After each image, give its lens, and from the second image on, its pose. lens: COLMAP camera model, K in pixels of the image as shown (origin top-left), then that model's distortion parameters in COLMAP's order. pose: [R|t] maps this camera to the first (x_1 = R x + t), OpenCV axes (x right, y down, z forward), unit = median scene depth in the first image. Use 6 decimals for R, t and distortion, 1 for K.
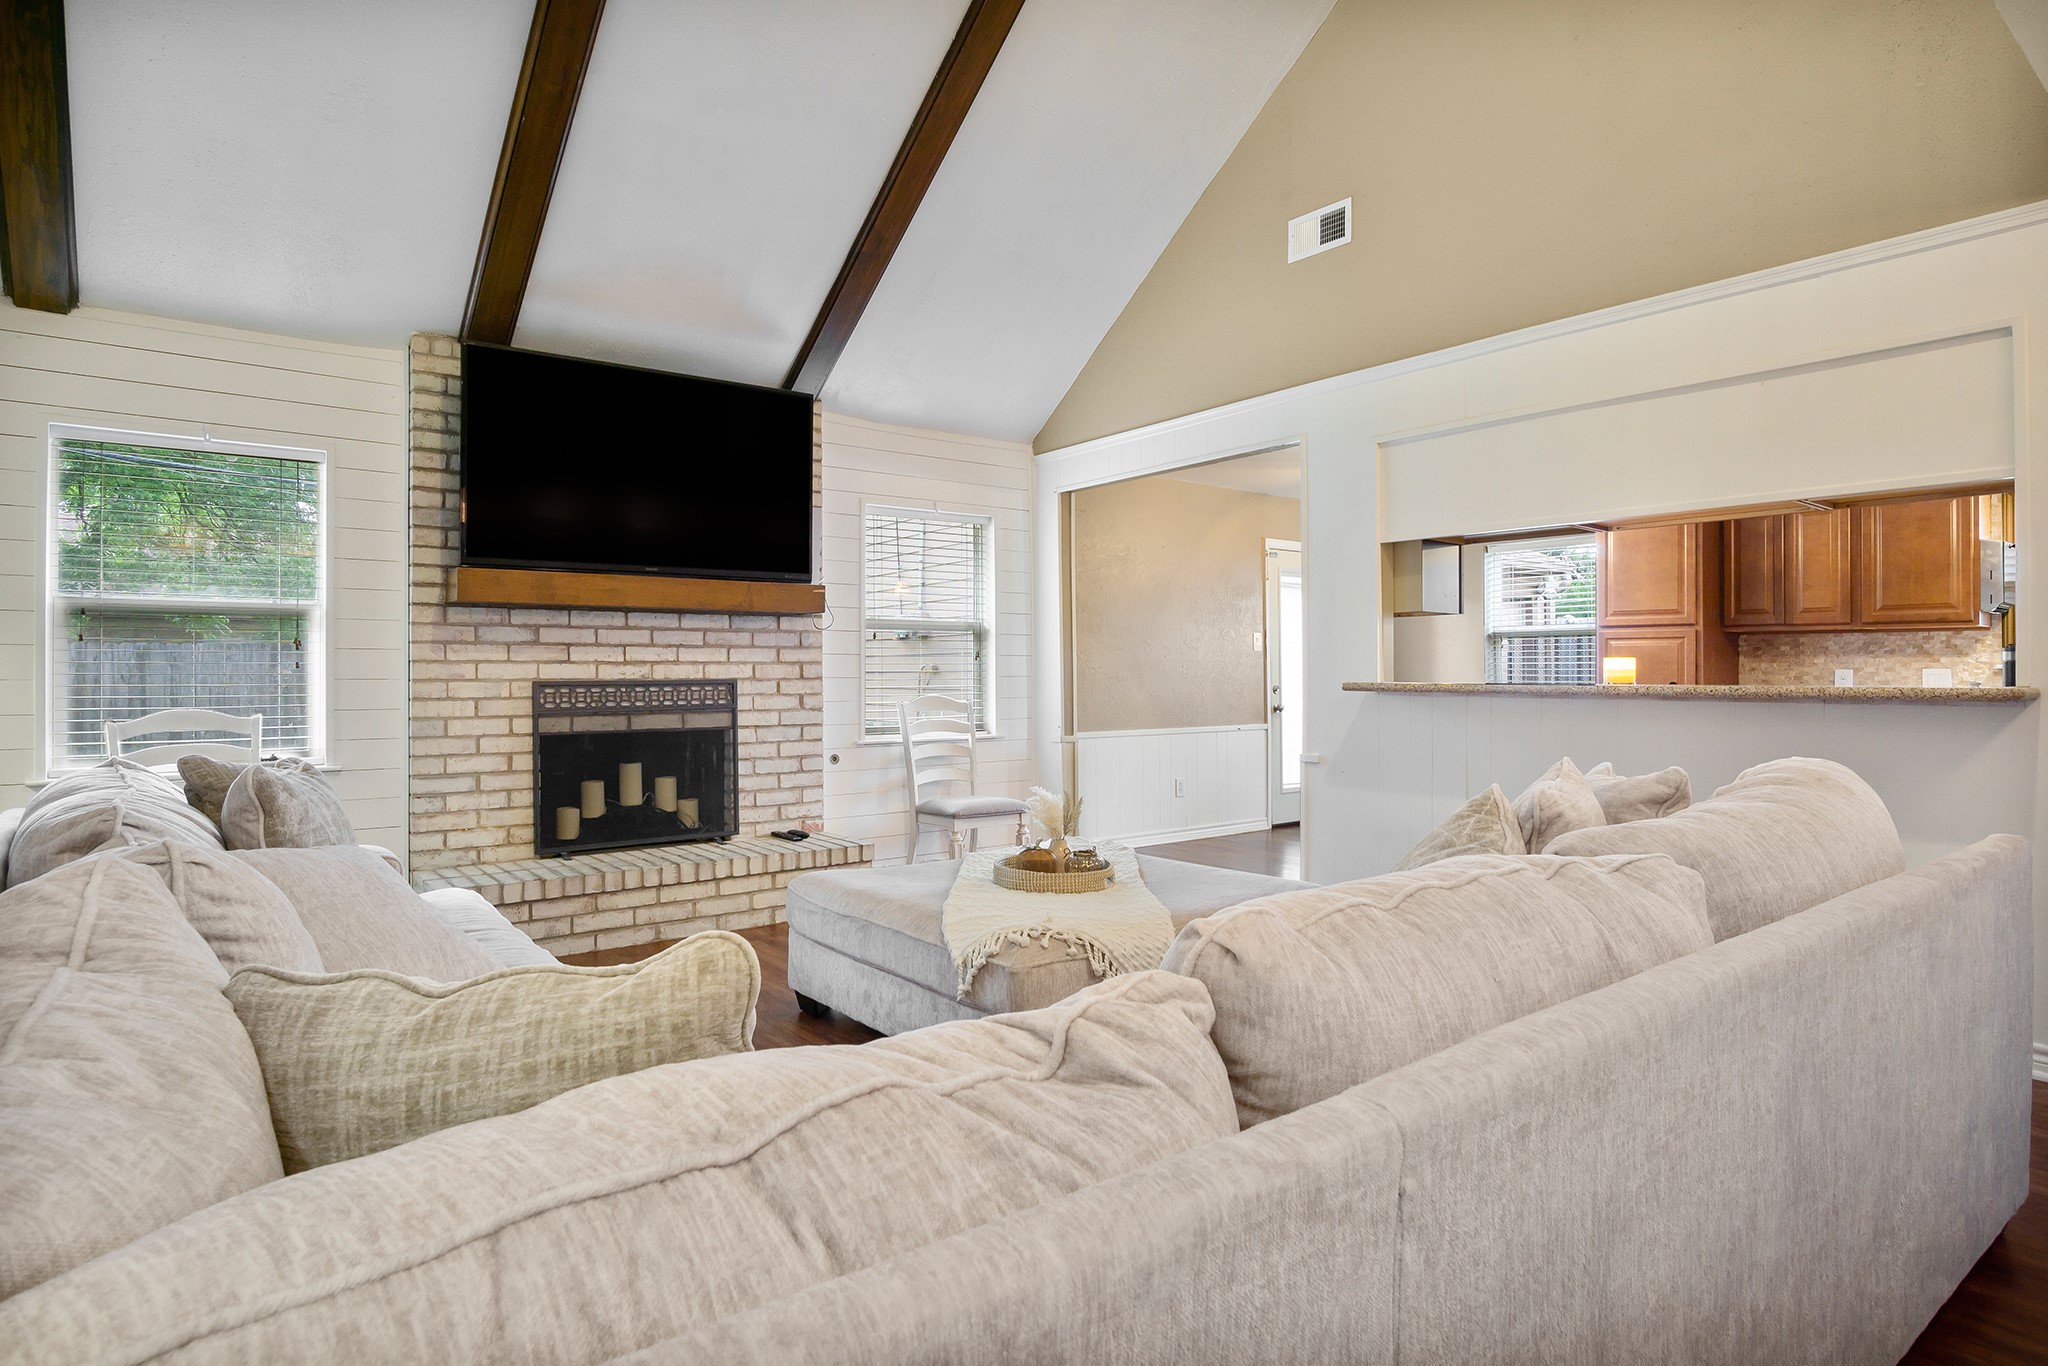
lens RADIAL K [[1110.6, 0, 1031.0], [0, 1110.6, 672.1], [0, 0, 1]] dist [-0.000957, -0.000392]
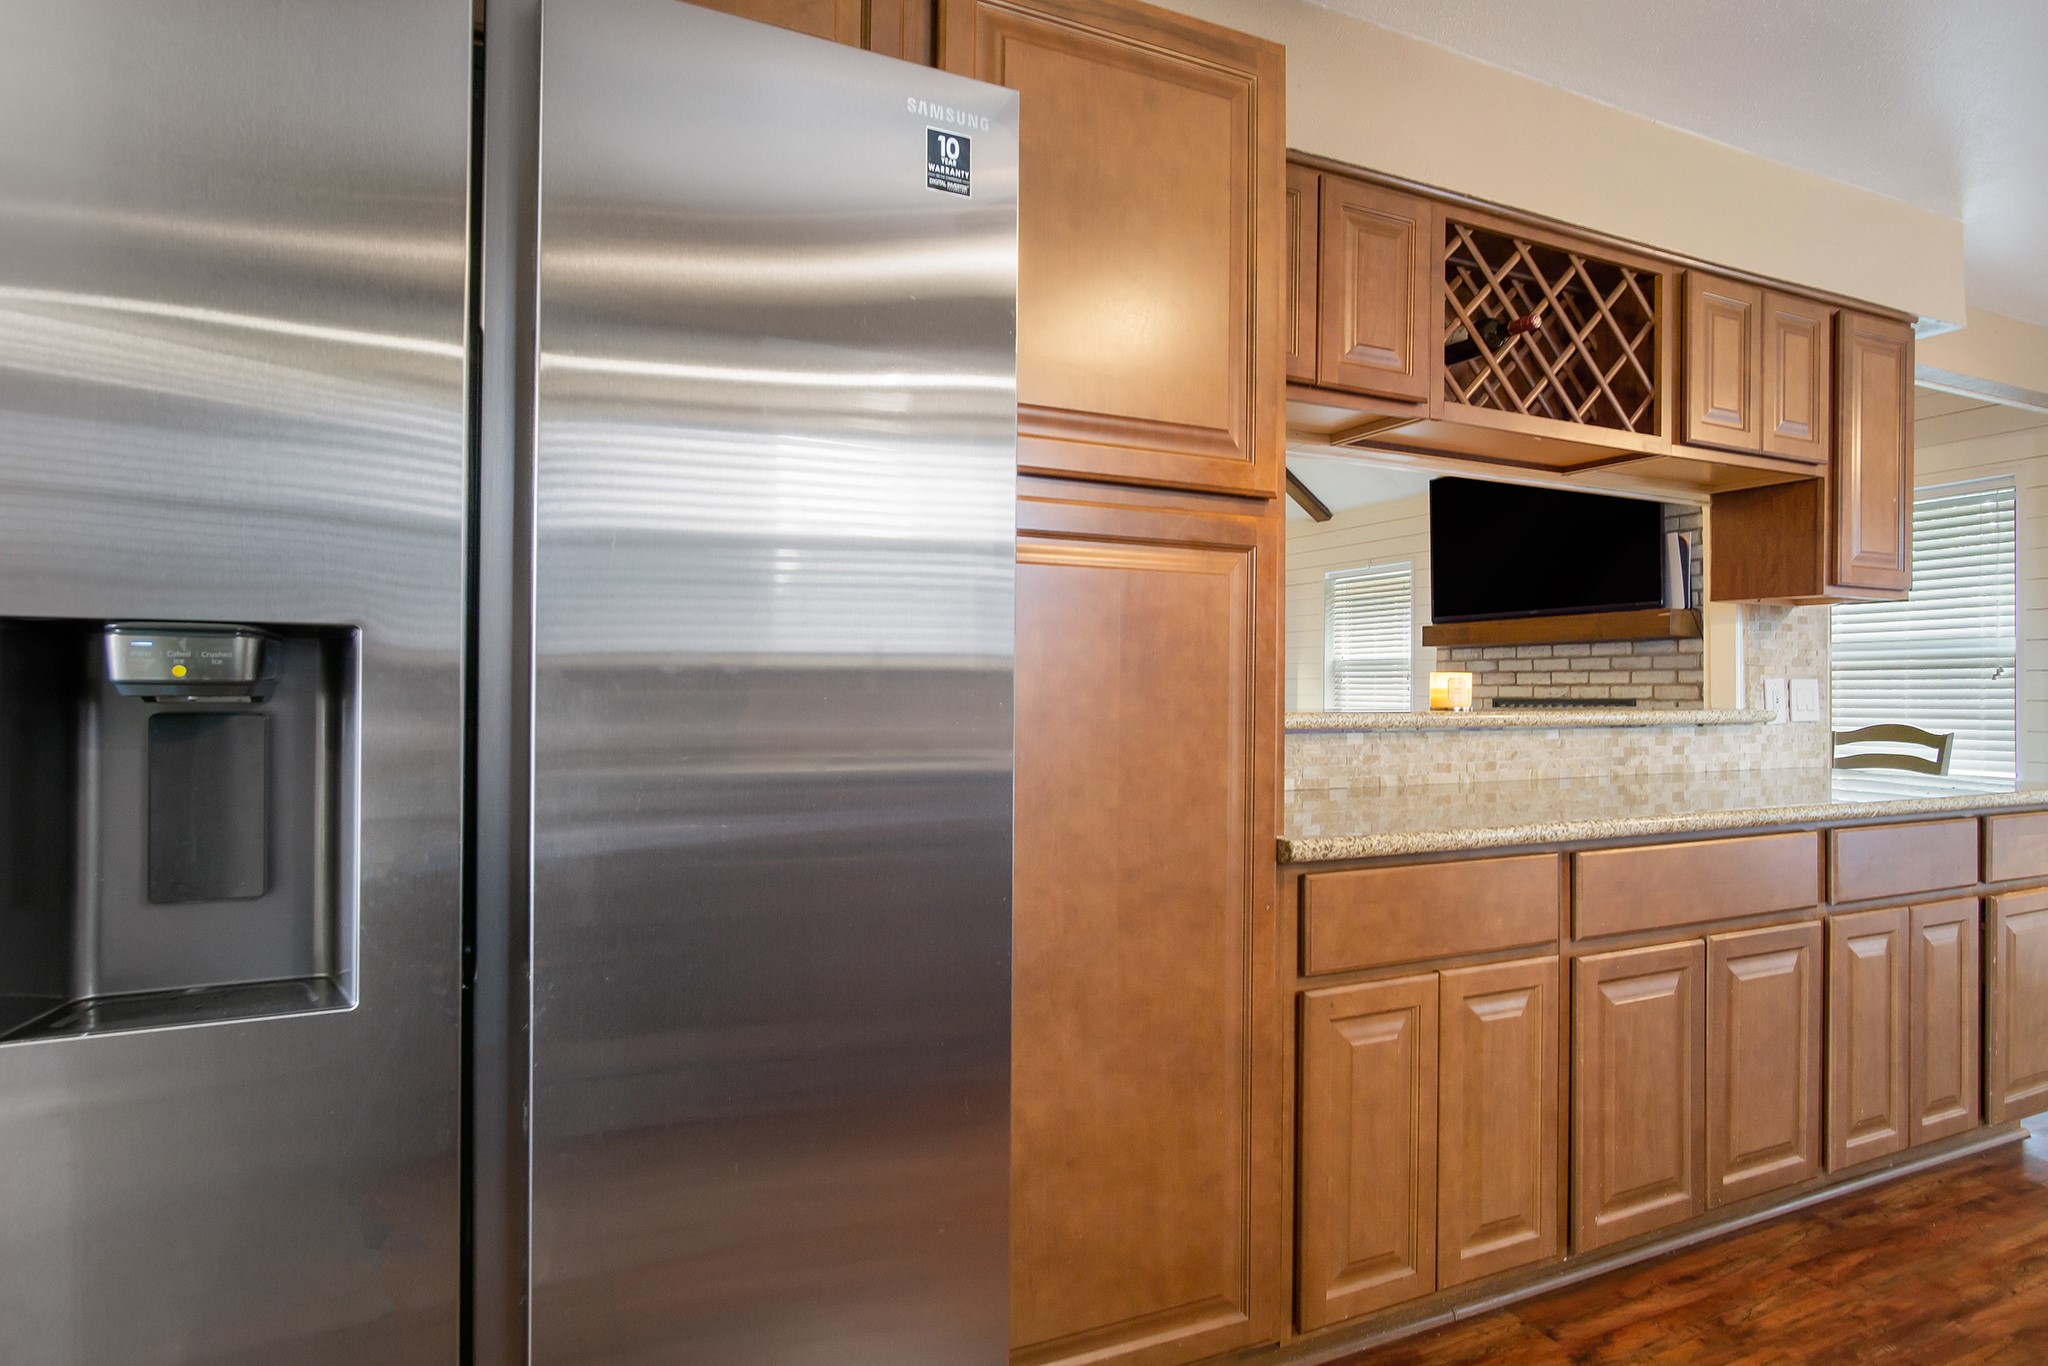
lens RADIAL K [[1110.8, 0, 1024.0], [0, 1110.8, 683.0], [0, 0, 1]] dist [0.002369, 0.002271]
pose [[-0.214778, -0.007098, -0.976637, 0.987169], [-0.004502, 0.999970, -0.006277, -0.000171], [0.976653, 0.003049, -0.214803, 0.670833]]
